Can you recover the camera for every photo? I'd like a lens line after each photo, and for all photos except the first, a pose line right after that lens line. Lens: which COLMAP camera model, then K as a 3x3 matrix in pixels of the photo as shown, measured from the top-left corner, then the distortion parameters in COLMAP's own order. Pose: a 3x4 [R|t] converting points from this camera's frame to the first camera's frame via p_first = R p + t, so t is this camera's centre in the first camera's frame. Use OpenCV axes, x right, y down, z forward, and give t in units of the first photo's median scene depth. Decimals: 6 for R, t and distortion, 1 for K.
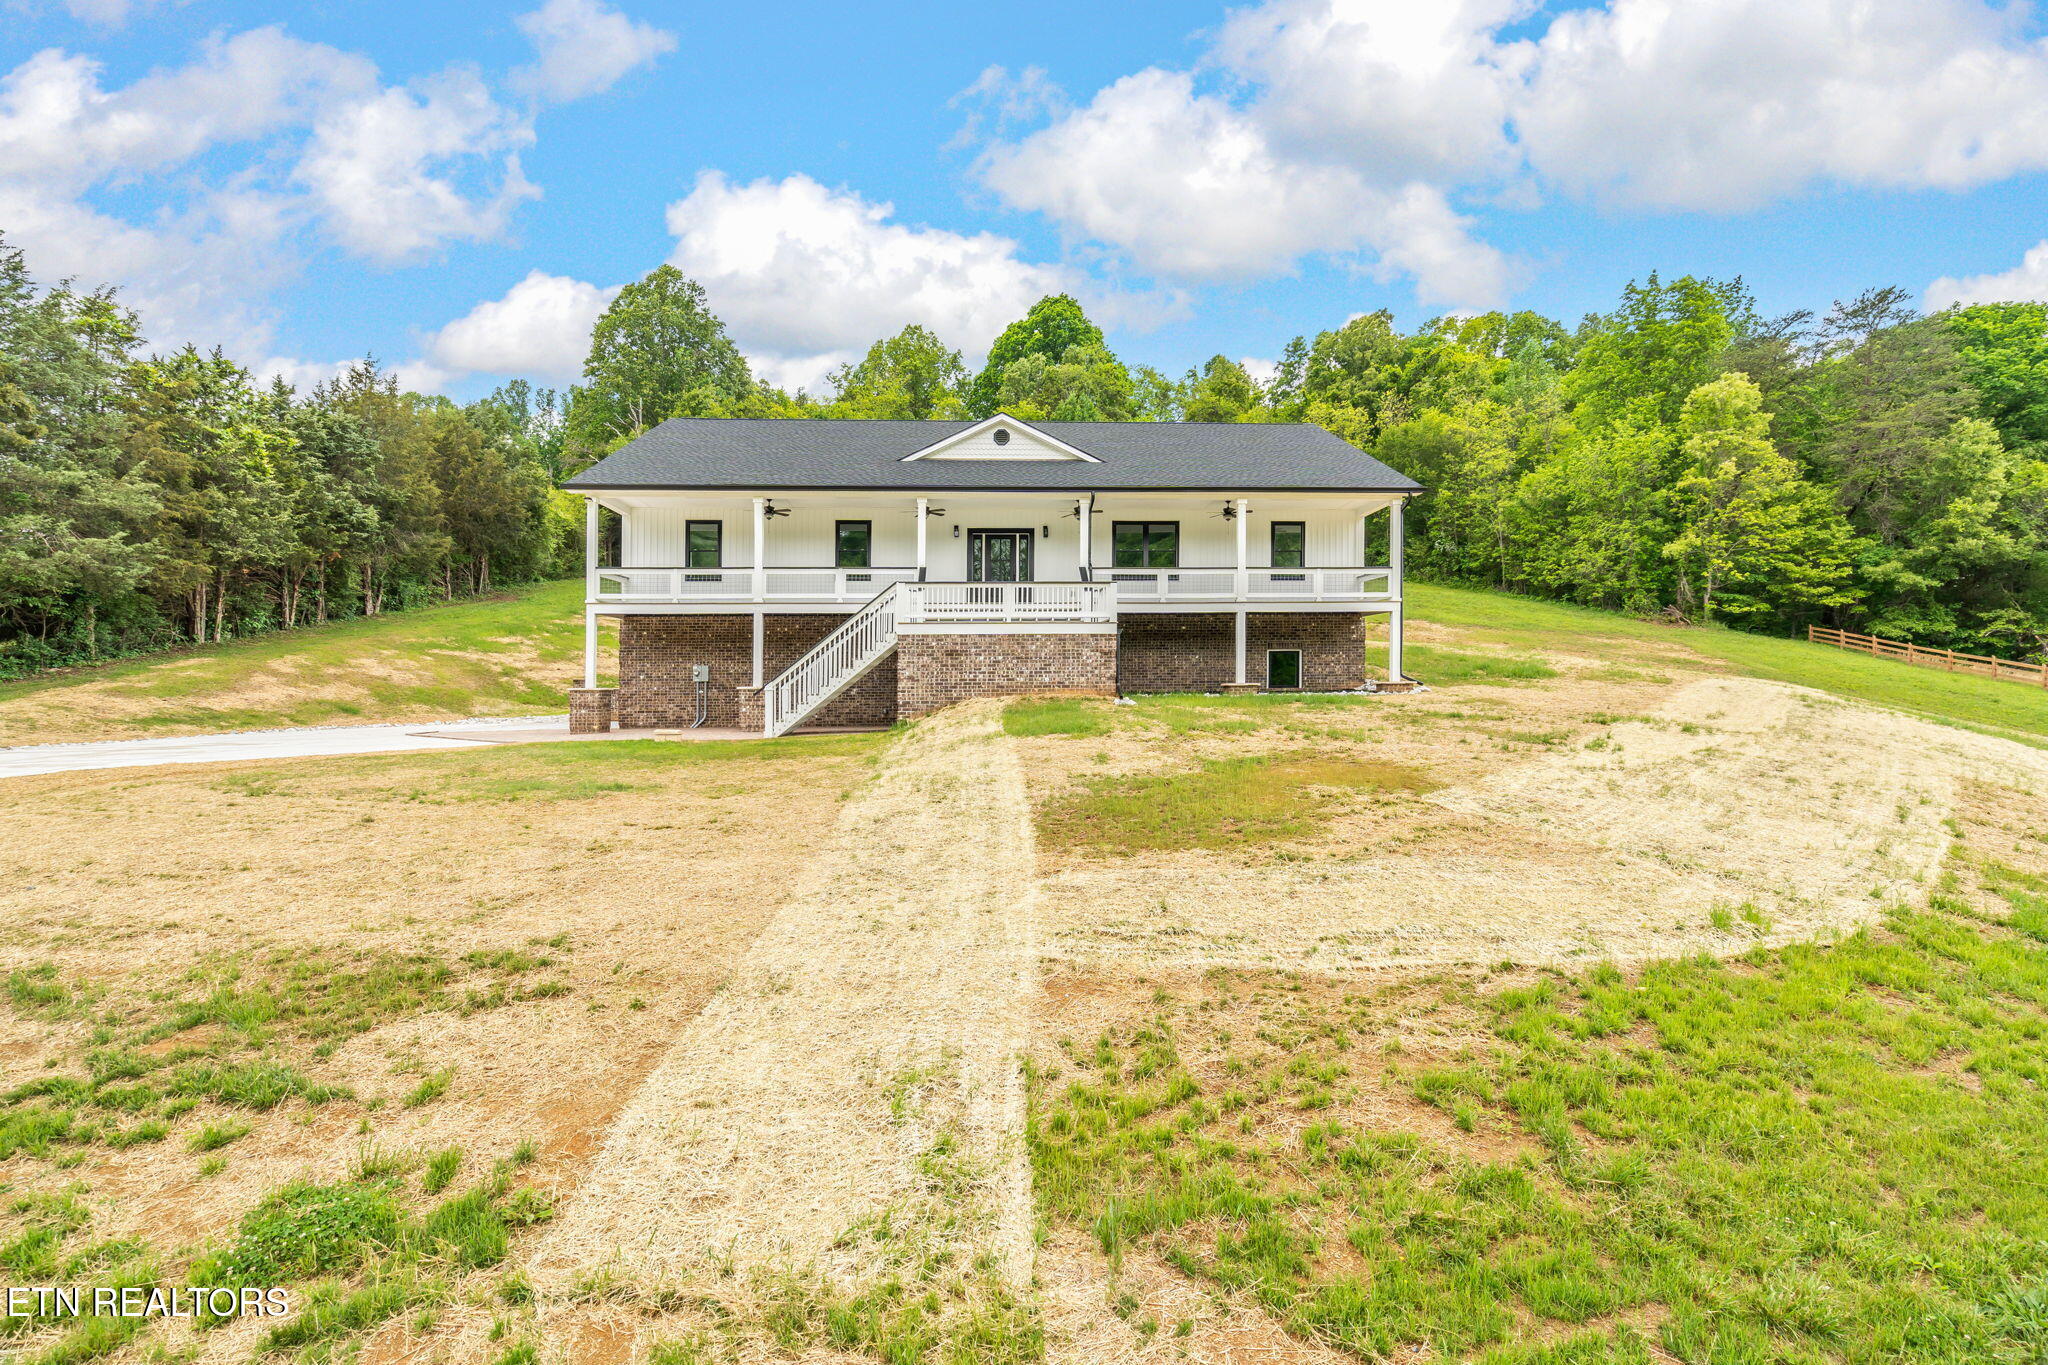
lens RADIAL K [[1072.3, 0, 1032.6], [0, 1072.3, 718.6], [0, 0, 1]] dist [0.000041, 0.001949]
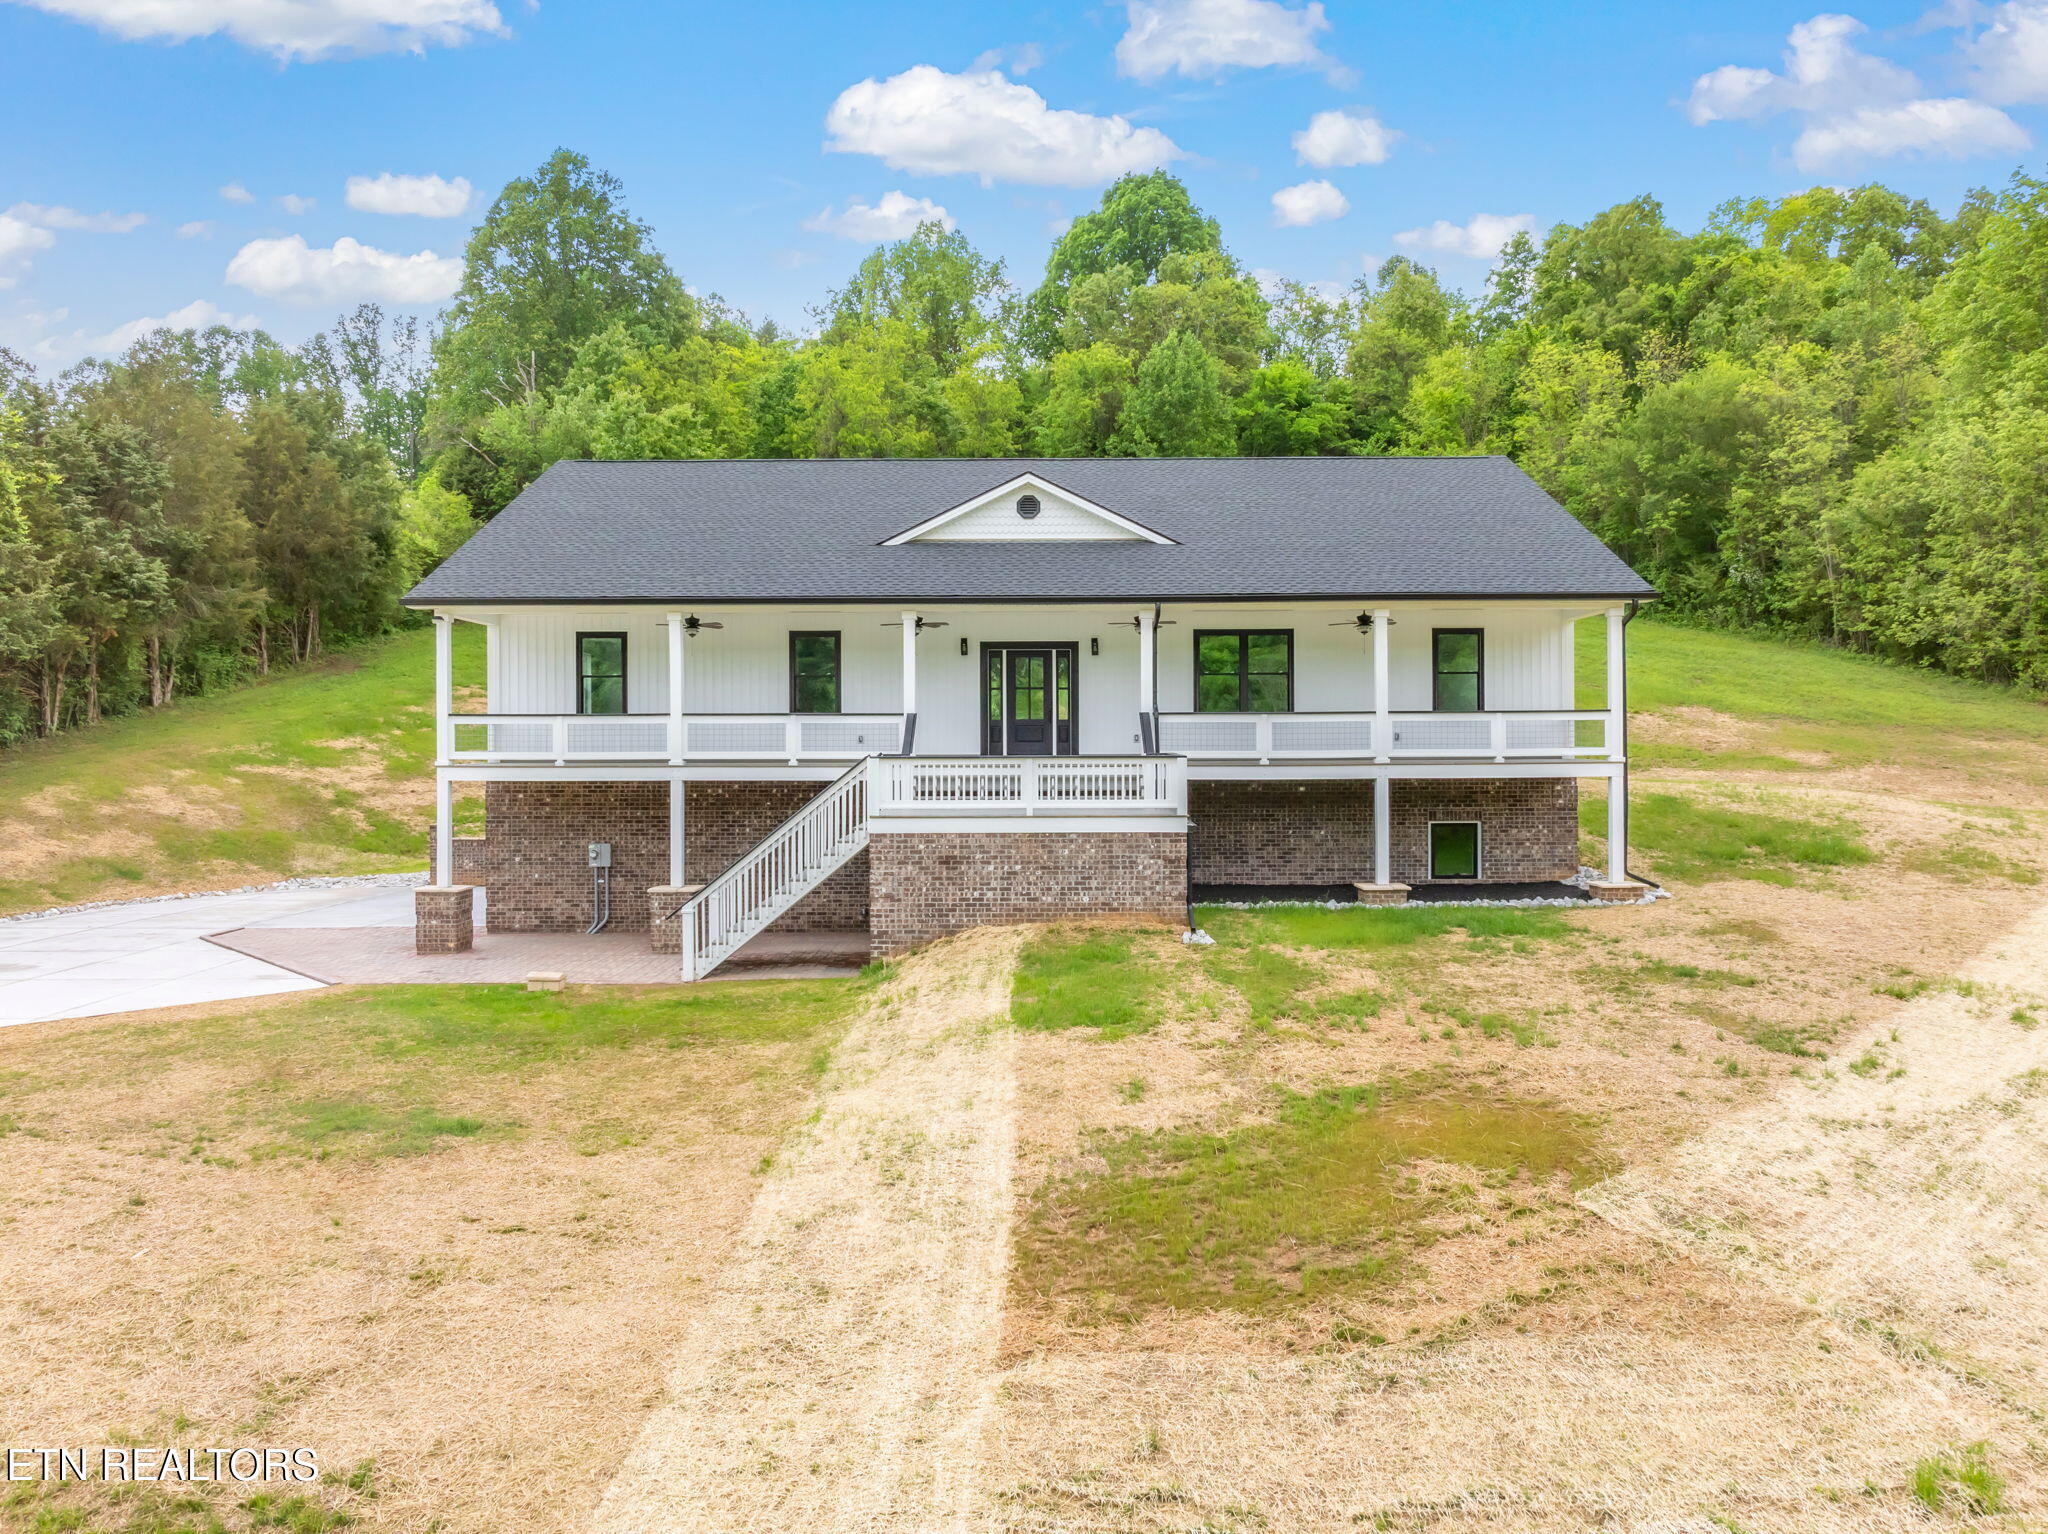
lens RADIAL K [[1682.5, 0, 1027.1], [0, 1682.5, 726.3], [0, 0, 1]] dist [-0.052124, 0.003017]
pose [[0.996872, -0.012822, -0.077982, 0.038032], [0.012879, 0.999917, 0.000238, -0.092143], [0.077972, -0.001241, 0.996955, -0.040737]]
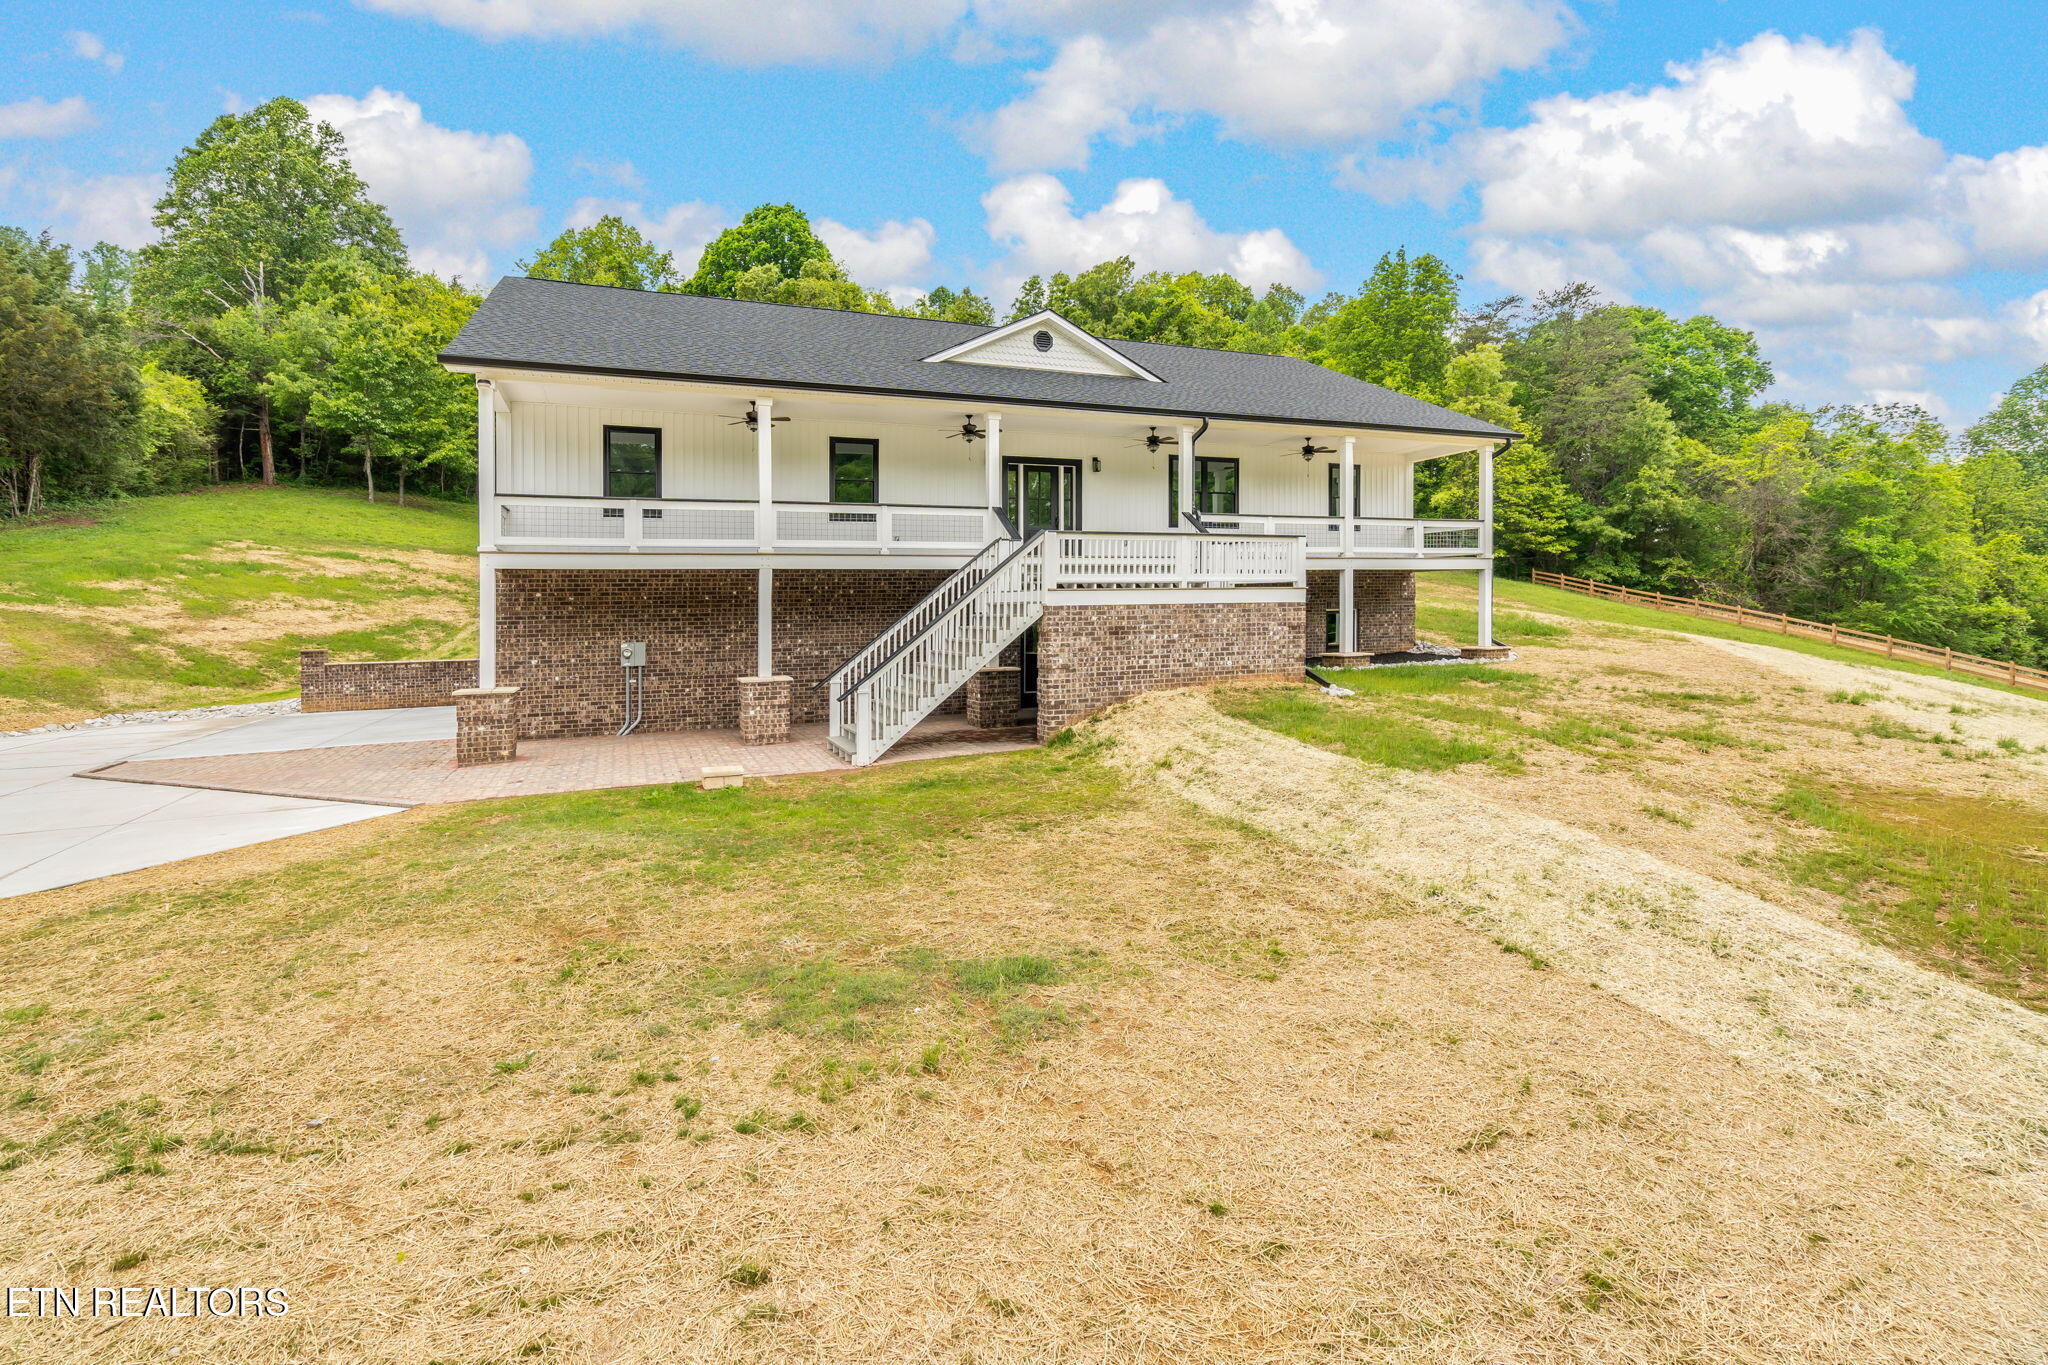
lens RADIAL K [[964.6, 0, 933.6], [0, 964.6, 631.7], [0, 0, 1]] dist [0.000013, 0.000223]
pose [[0.931890, -0.022673, 0.362031, -0.266902], [0.021755, 0.999741, 0.006611, -0.042579], [-0.362087, 0.001715, 0.932143, 0.277562]]
